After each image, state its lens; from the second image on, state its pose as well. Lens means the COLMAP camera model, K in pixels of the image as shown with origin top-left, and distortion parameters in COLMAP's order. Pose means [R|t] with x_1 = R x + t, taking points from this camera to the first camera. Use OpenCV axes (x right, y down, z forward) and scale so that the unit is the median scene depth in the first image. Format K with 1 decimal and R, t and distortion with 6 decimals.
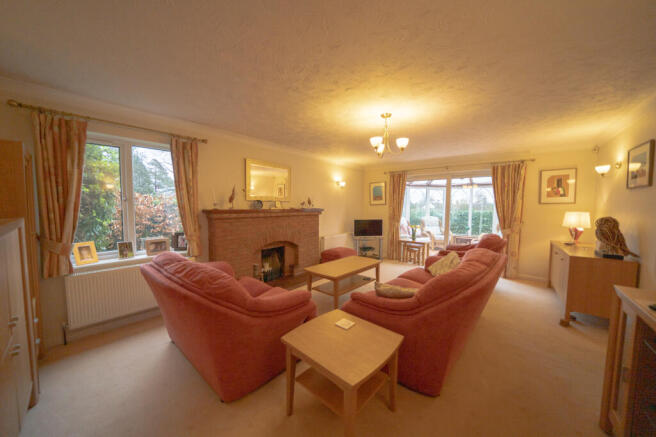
lens RADIAL K [[230.1, 0, 323.4], [0, 230.1, 217.8], [0, 0, 1]] dist [-0.017212, -0.000151]
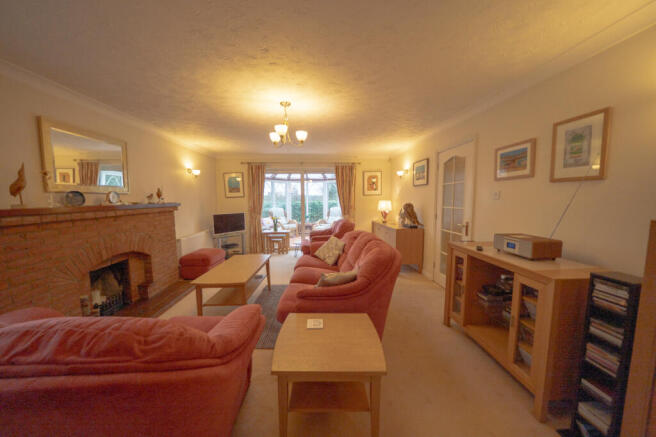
lens RADIAL K [[230.1, 0, 326.1], [0, 230.1, 218.2], [0, 0, 1]] dist [-0.017212, -0.000151]
pose [[0.731302, -0.070268, 0.678424, -0.189871], [0.047074, 0.997507, 0.052573, -0.006127], [-0.680427, -0.006511, 0.732787, 0.113837]]
